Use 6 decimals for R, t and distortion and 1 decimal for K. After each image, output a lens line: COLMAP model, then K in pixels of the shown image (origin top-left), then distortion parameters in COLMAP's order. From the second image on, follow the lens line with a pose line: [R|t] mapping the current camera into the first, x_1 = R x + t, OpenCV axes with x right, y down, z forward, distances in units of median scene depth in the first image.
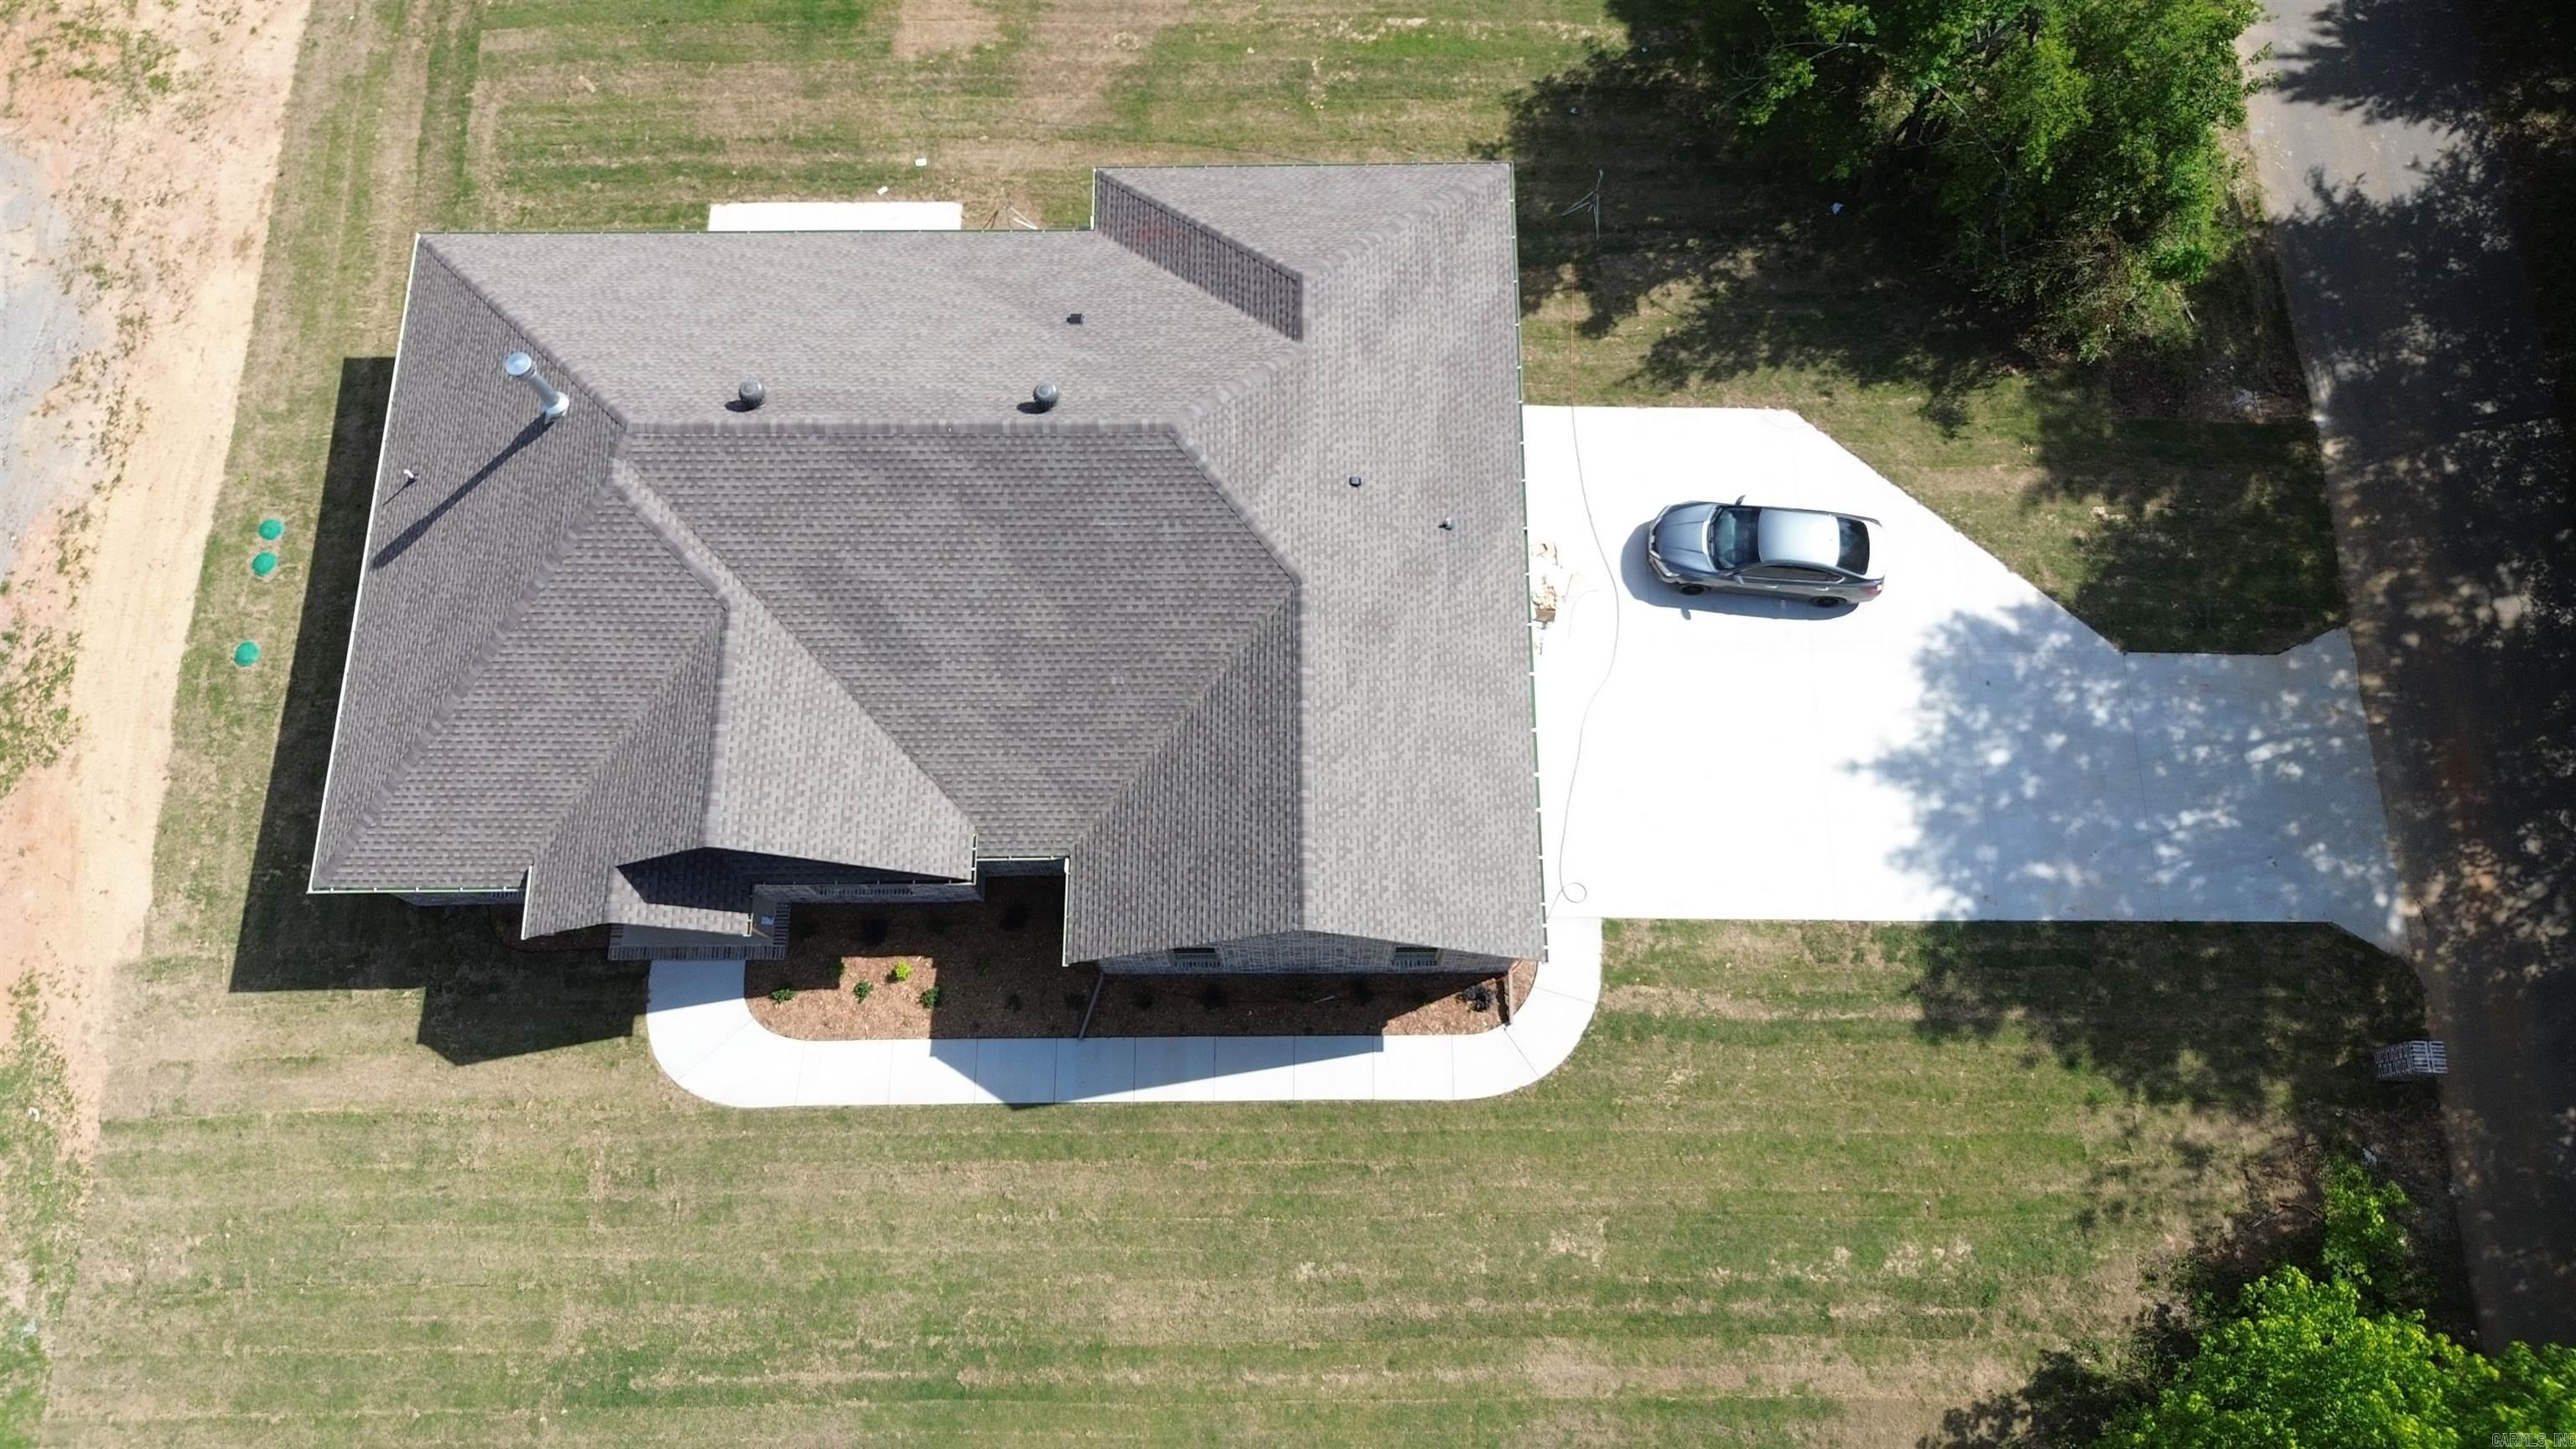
lens RADIAL K [[1811.5, 0, 1288.0], [0, 1811.5, 724.5], [0, 0, 1]] dist [0.099268, -0.114534]
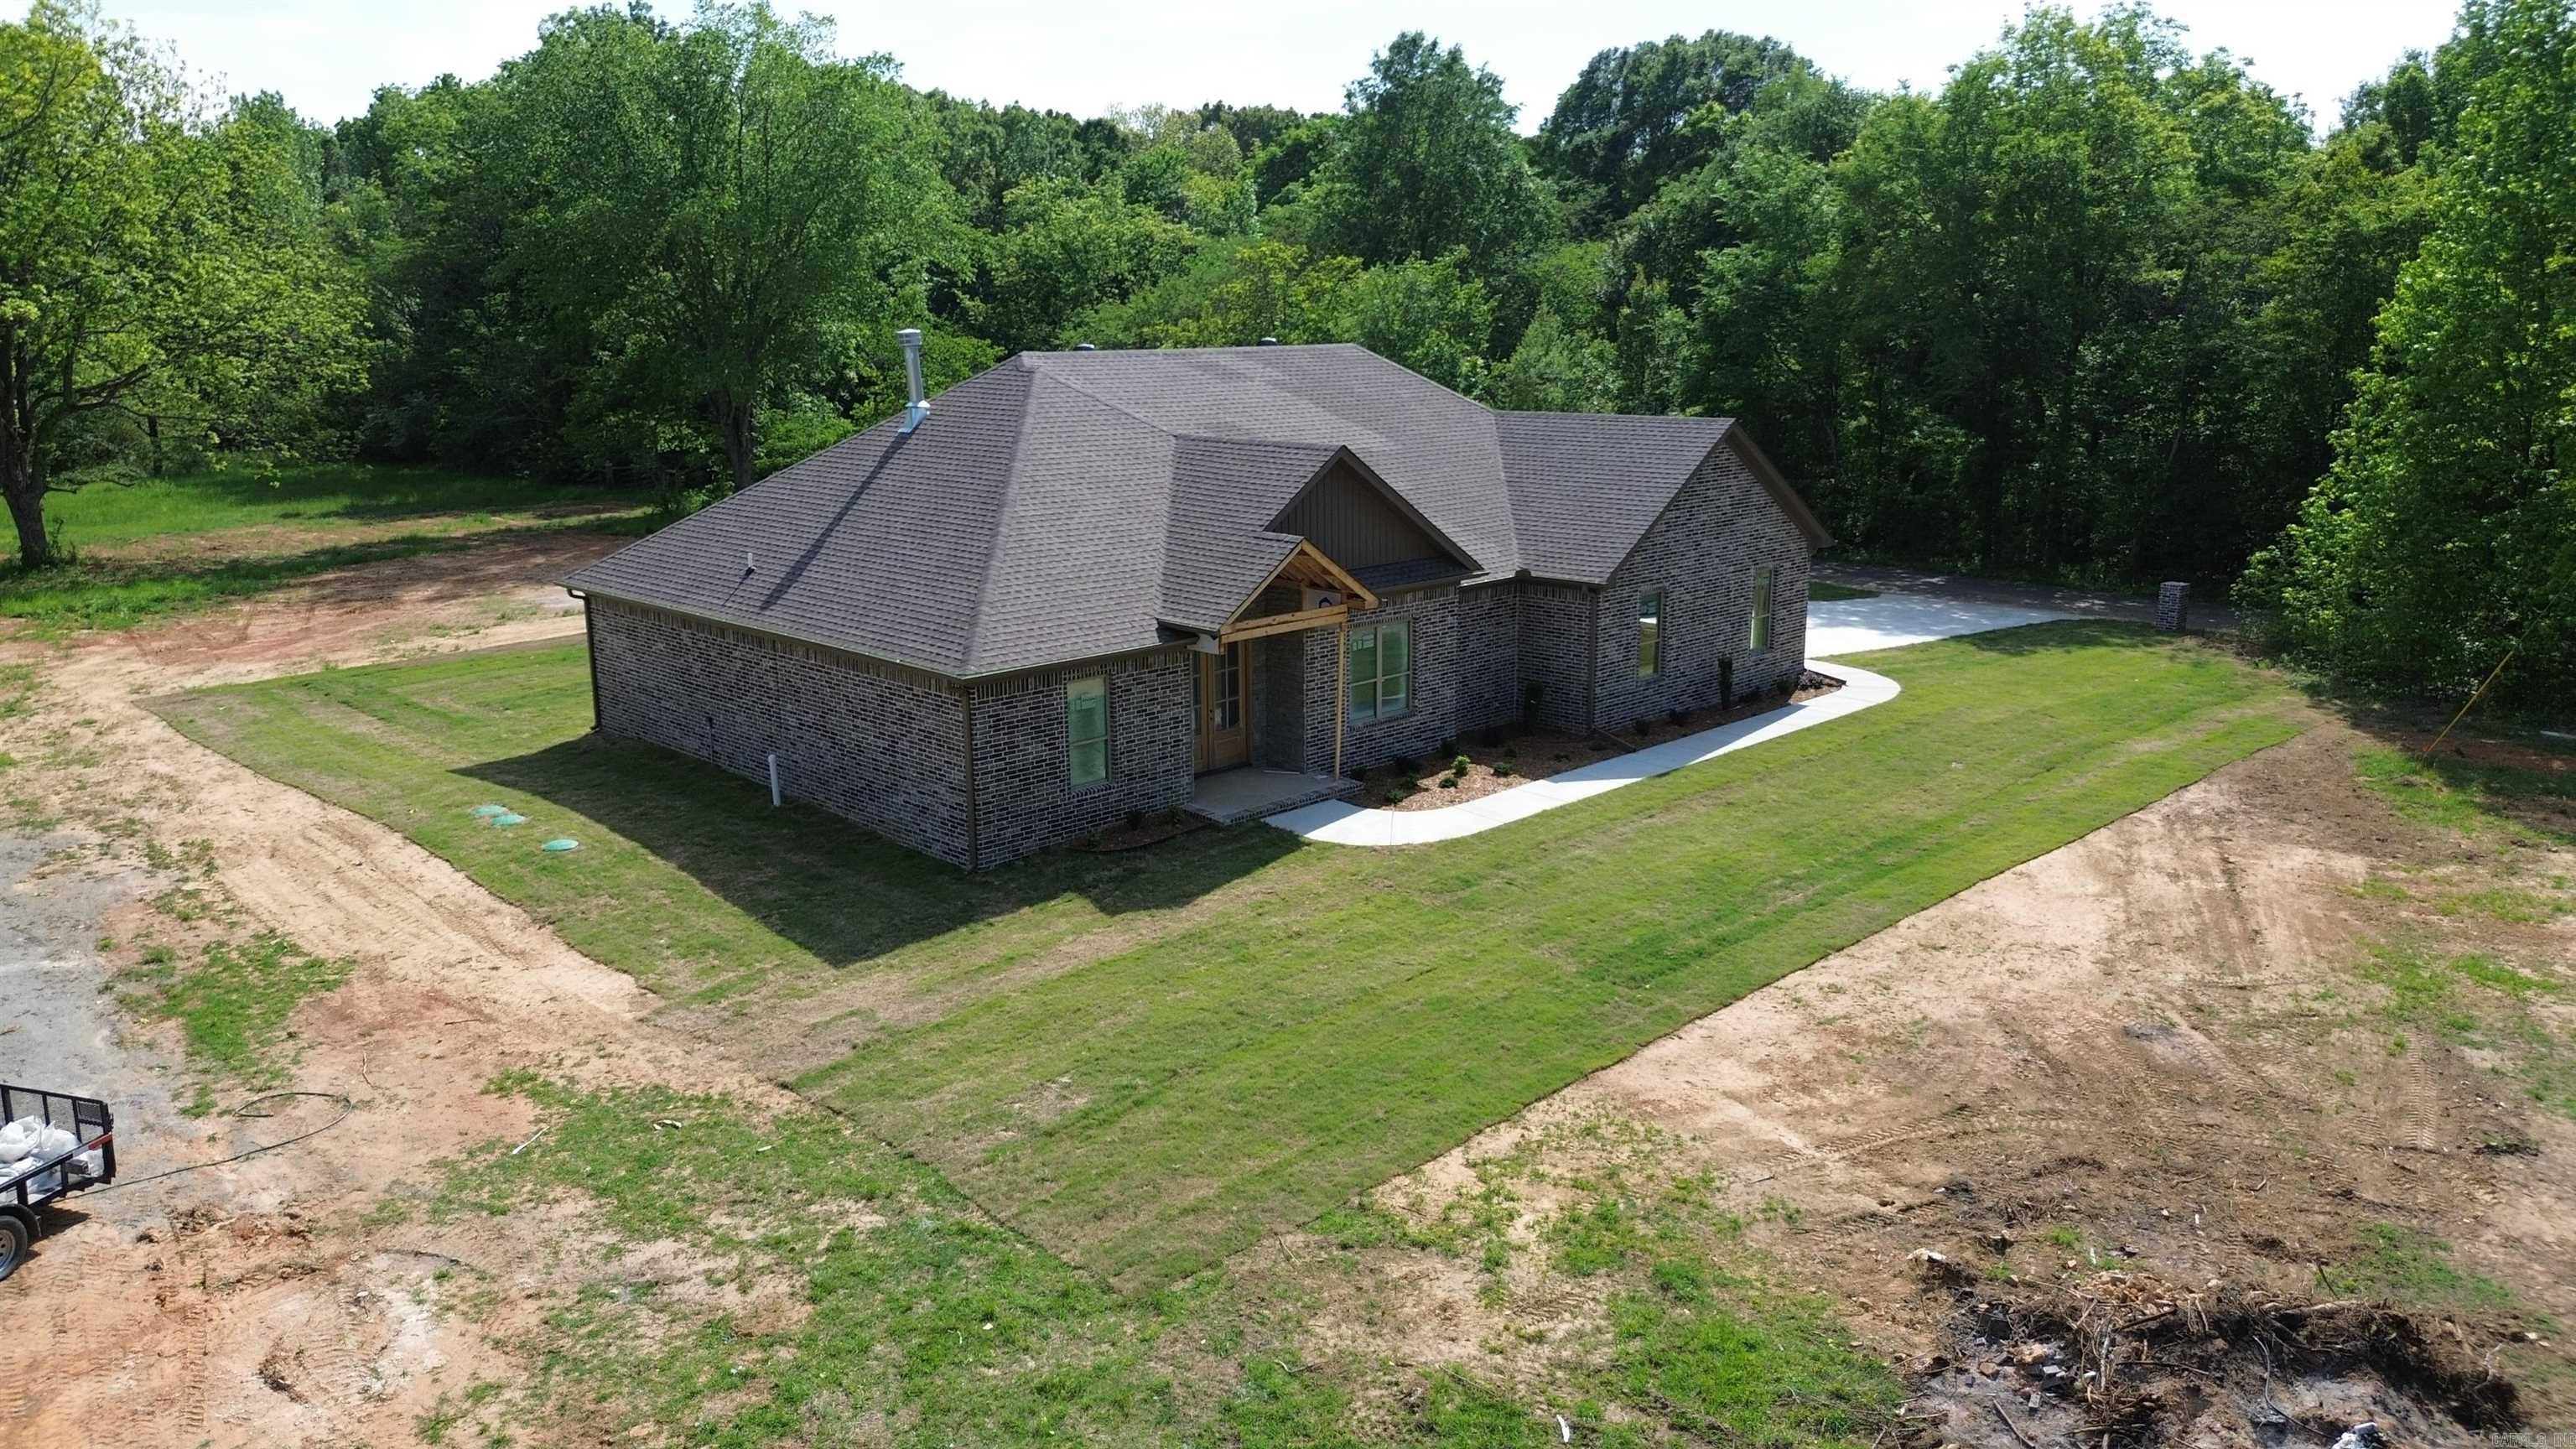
lens RADIAL K [[1814.0, 0, 1281.0], [0, 1814.0, 712.7], [0, 0, 1]] dist [0.068755, -0.070663]
pose [[0.713695, -0.148622, 0.684508, -0.899367], [0.666574, 0.444363, -0.598515, 0.610760], [-0.215217, 0.883433, 0.416207, 0.605074]]
